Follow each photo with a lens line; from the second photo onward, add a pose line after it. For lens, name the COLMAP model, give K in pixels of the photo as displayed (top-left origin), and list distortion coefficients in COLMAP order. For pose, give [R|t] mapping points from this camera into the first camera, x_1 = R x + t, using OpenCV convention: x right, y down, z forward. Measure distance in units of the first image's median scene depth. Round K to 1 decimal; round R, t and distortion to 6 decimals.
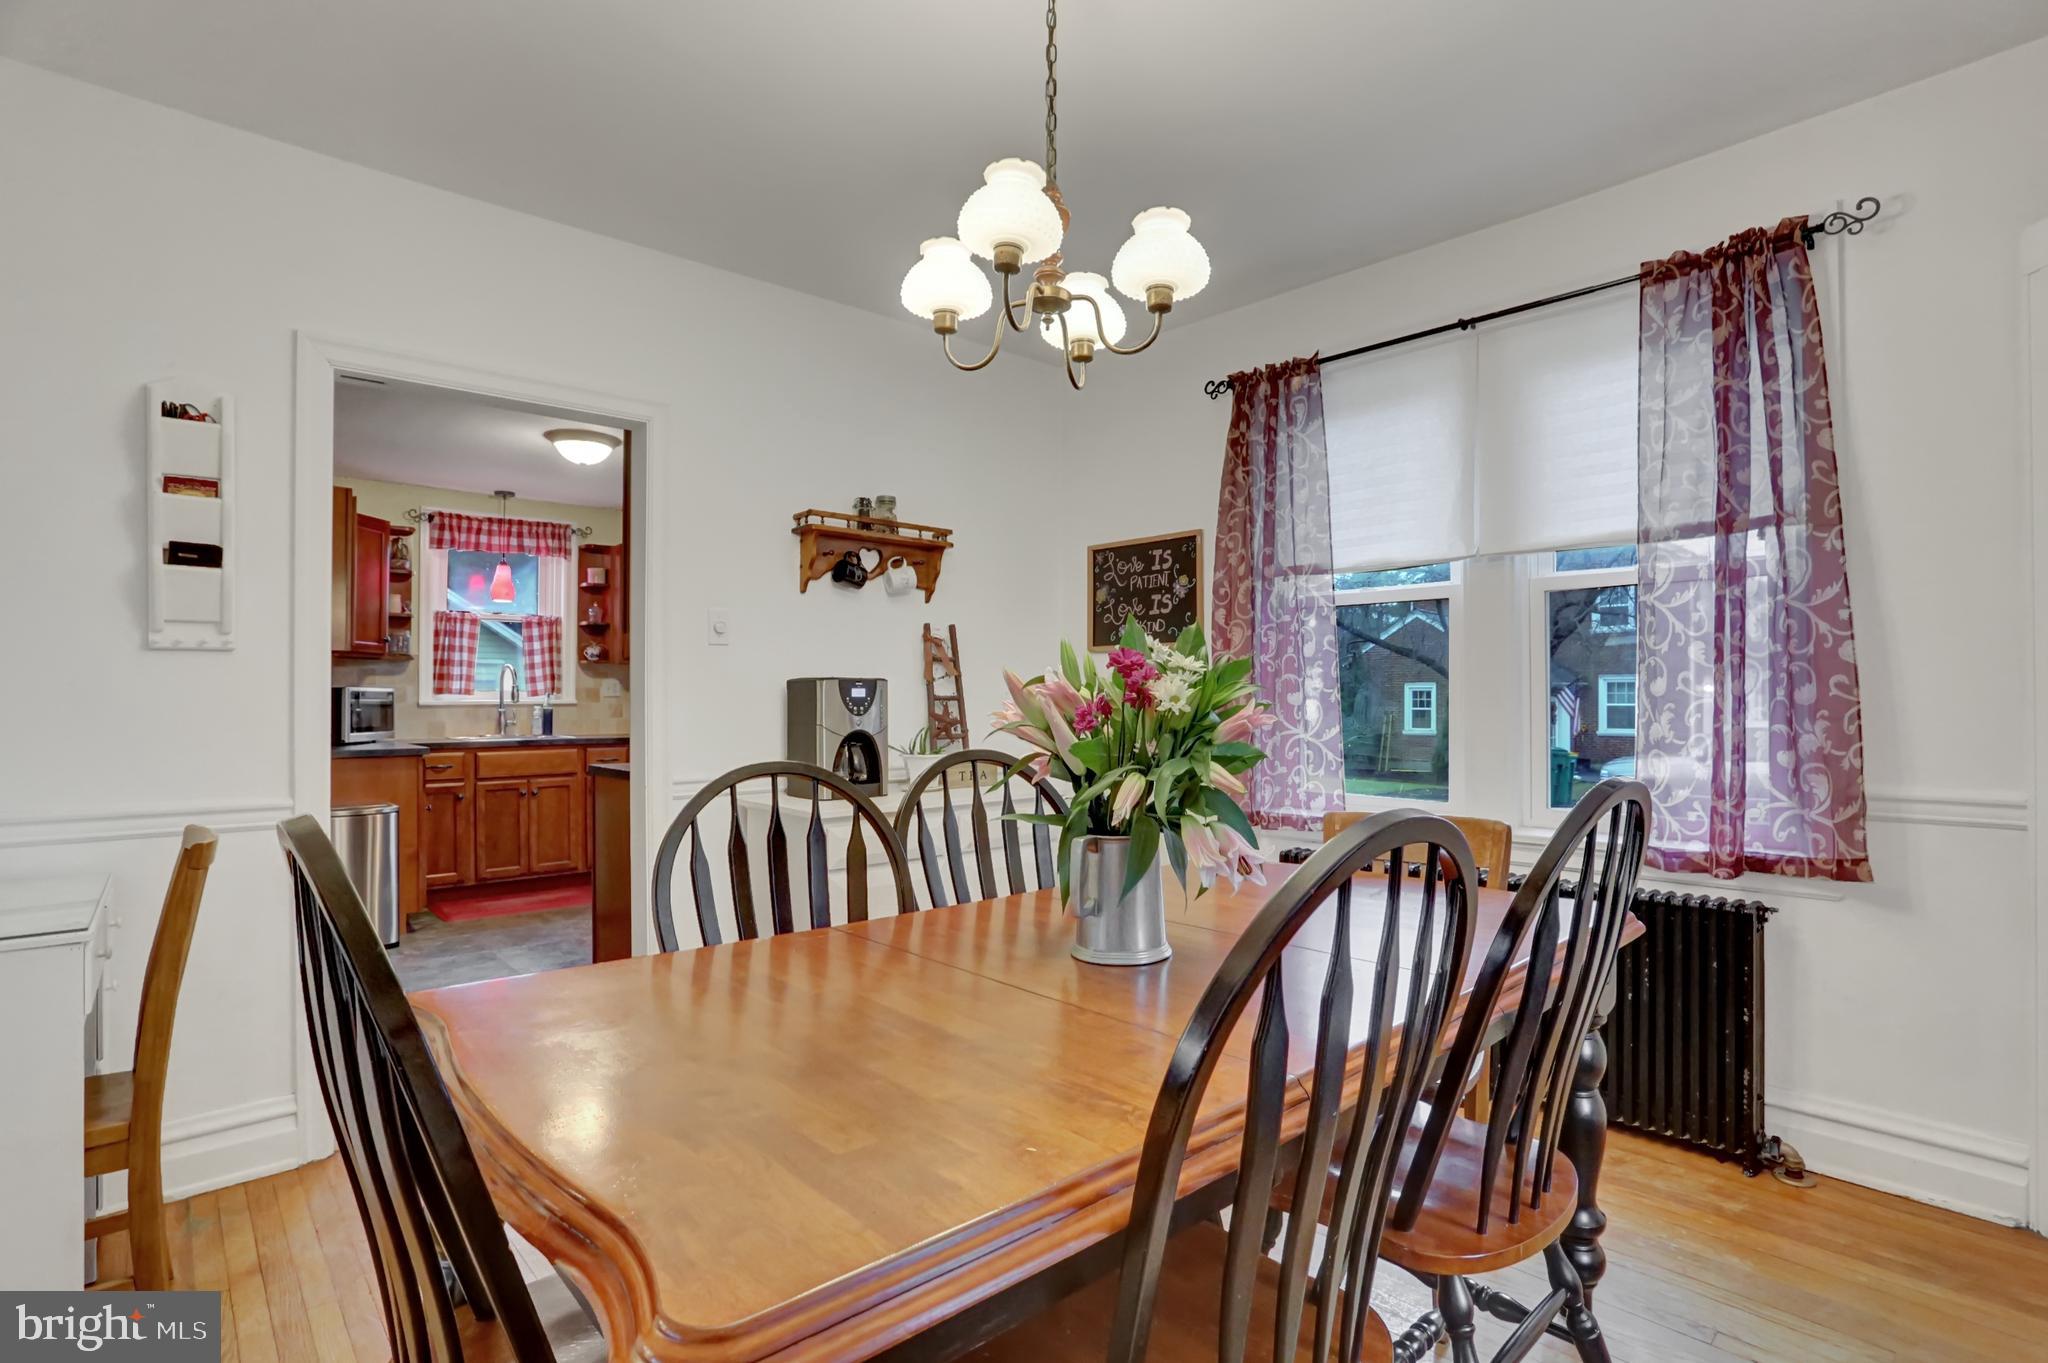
lens RADIAL K [[1022.3, 0, 999.0], [0, 1022.3, 691.5], [0, 0, 1]] dist [-0.060104, 0.029066]
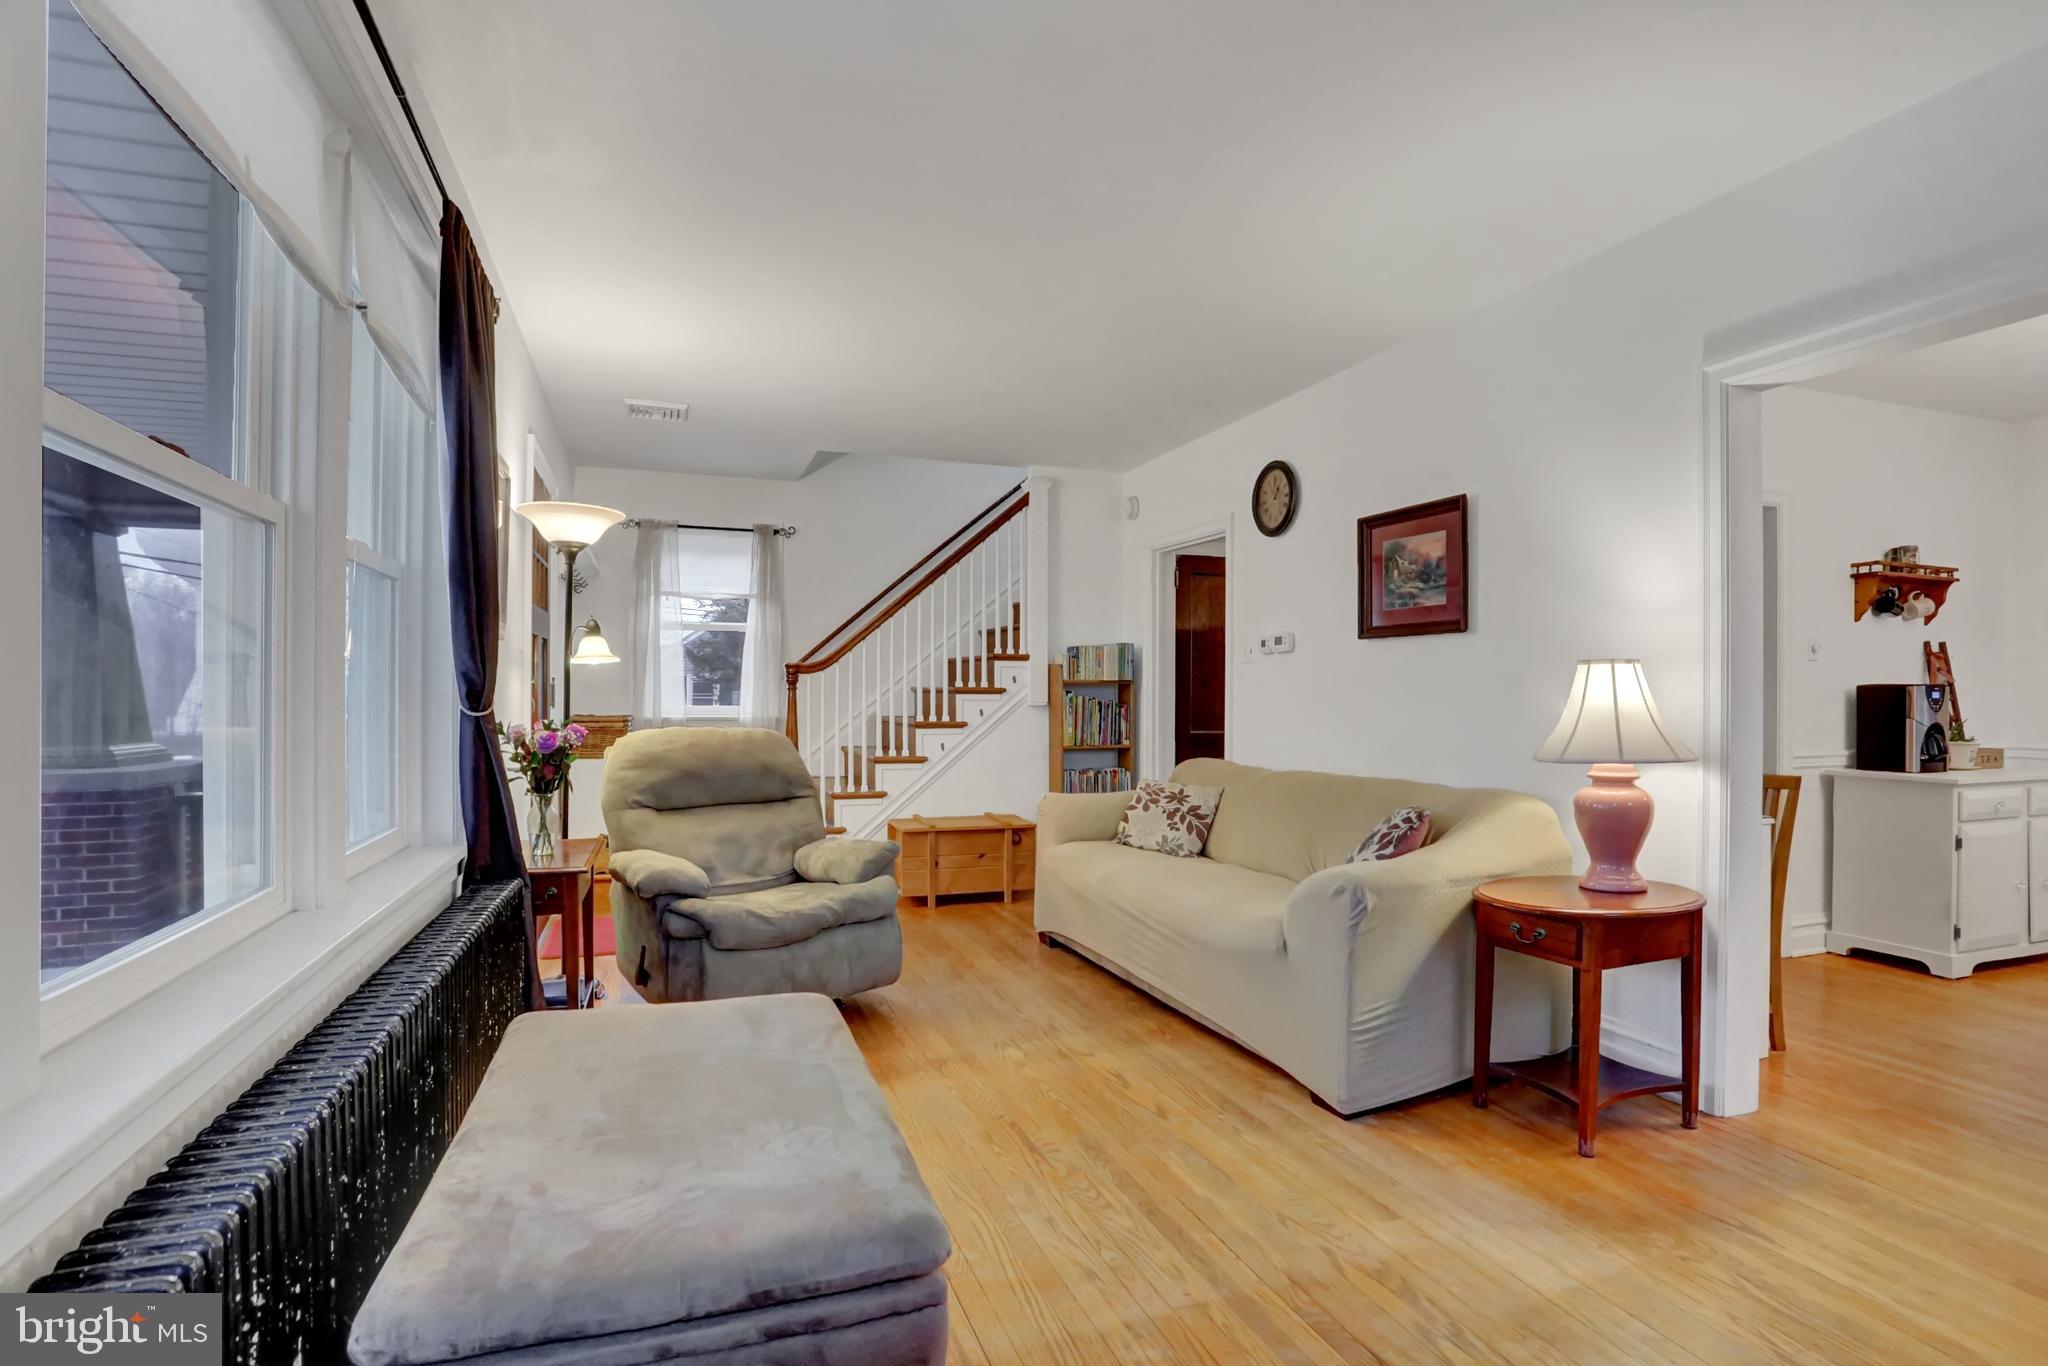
lens RADIAL K [[1012.4, 0, 1041.2], [0, 1012.4, 688.3], [0, 0, 1]] dist [-0.061211, 0.023111]
pose [[0.933156, 0.006342, -0.359416, -0.625190], [-0.005645, 0.999980, 0.002990, -0.004400], [0.359428, -0.000761, 0.933173, -0.516040]]
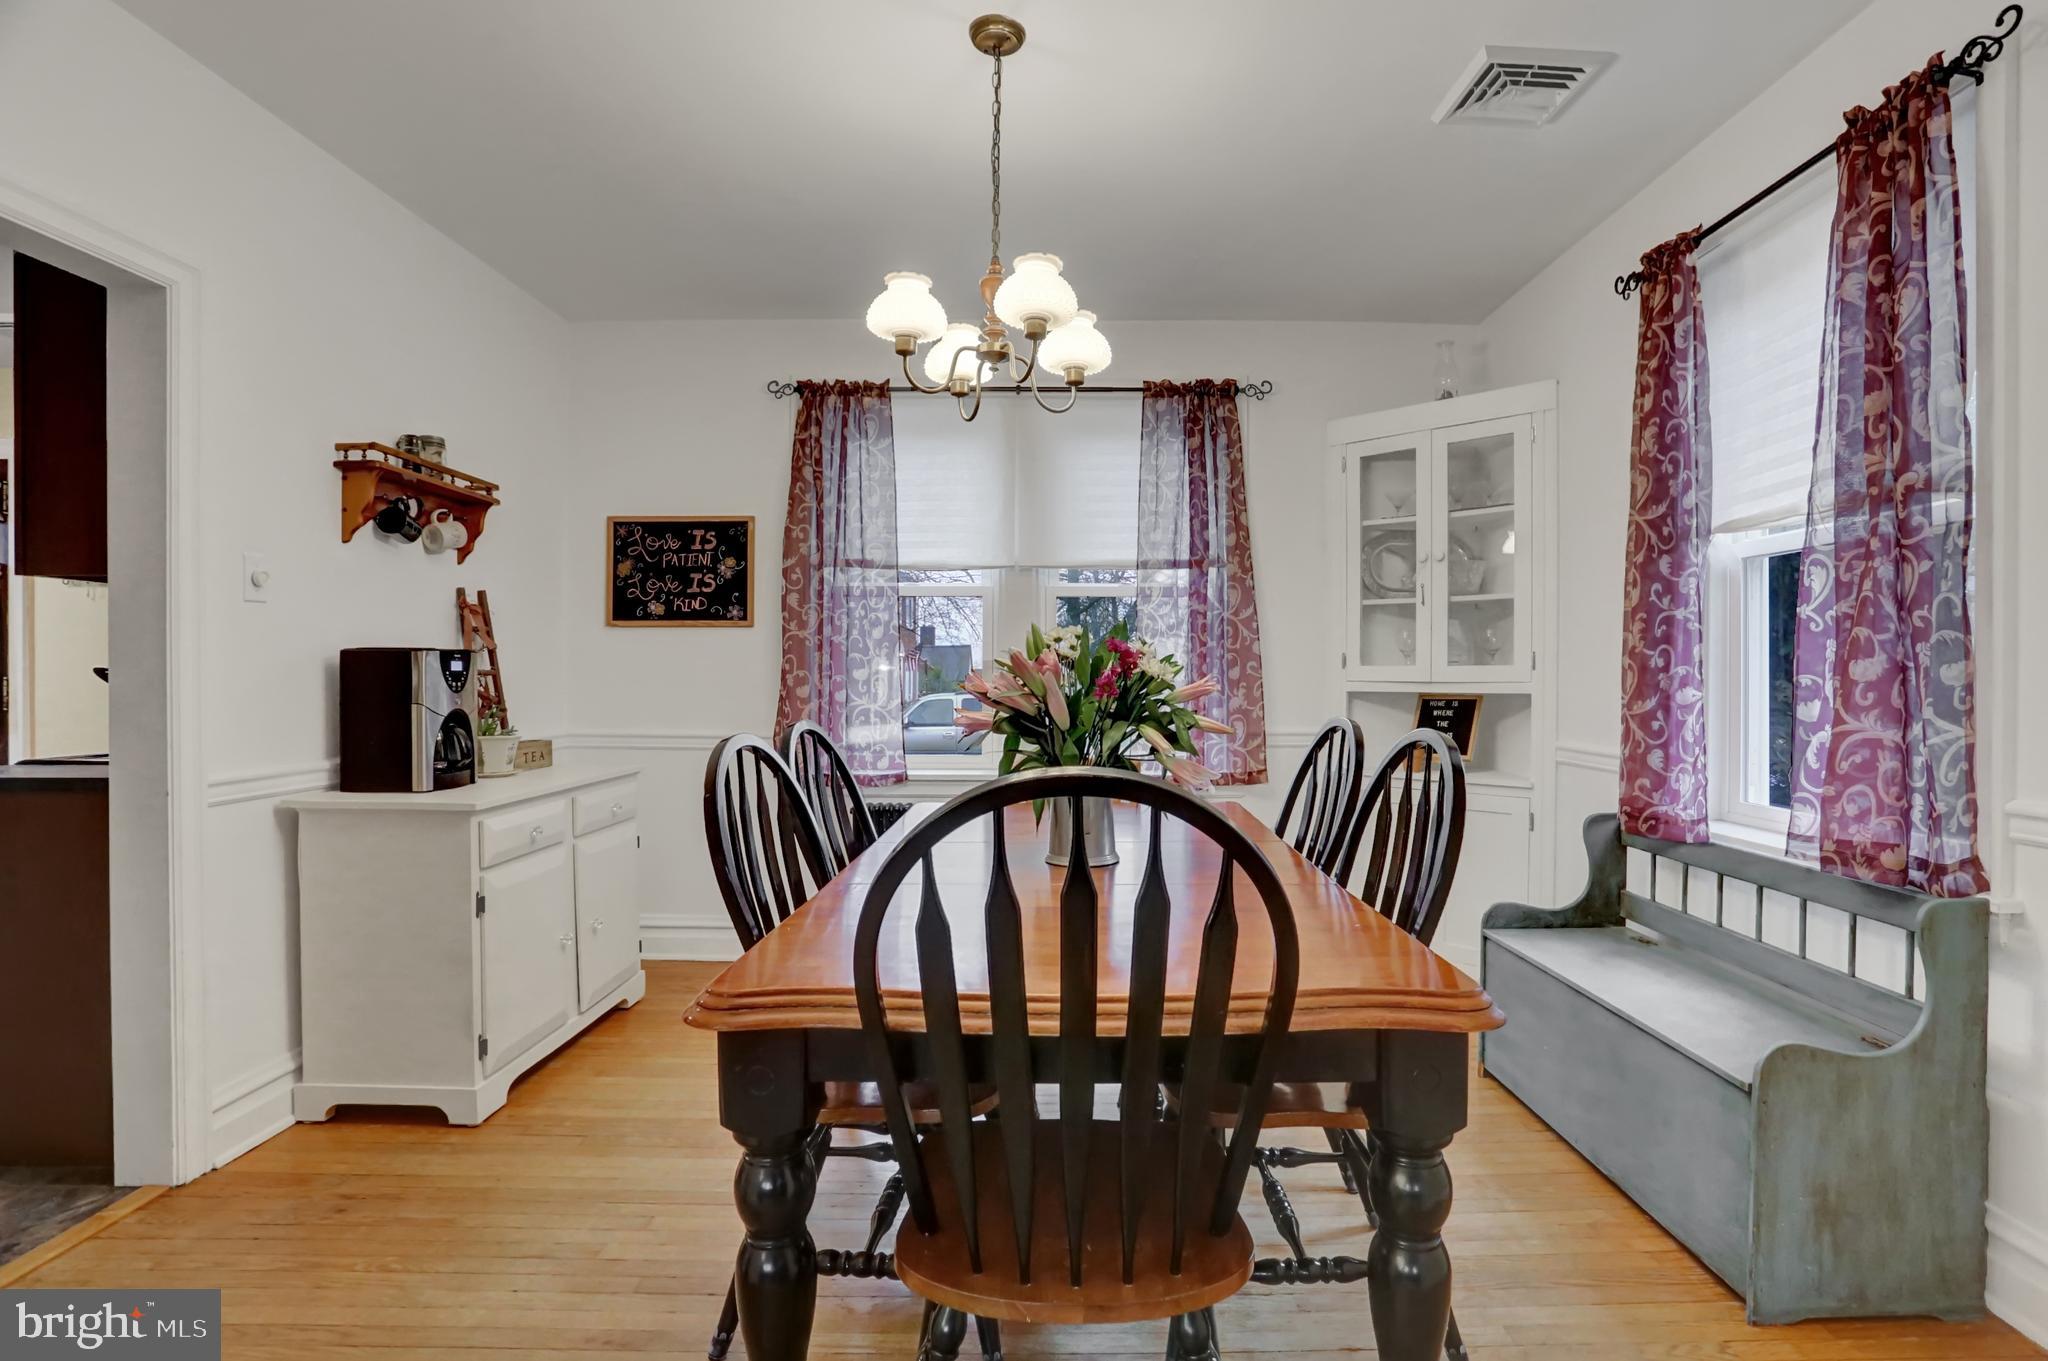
lens RADIAL K [[997.6, 0, 1022.8], [0, 997.6, 689.0], [0, 0, 1]] dist [-0.078963, 0.033304]
pose [[0.684503, -0.007013, 0.728976, -0.326477], [-0.007404, 0.999835, 0.016571, 0.002608], [-0.728972, -0.016740, 0.684338, 0.070503]]
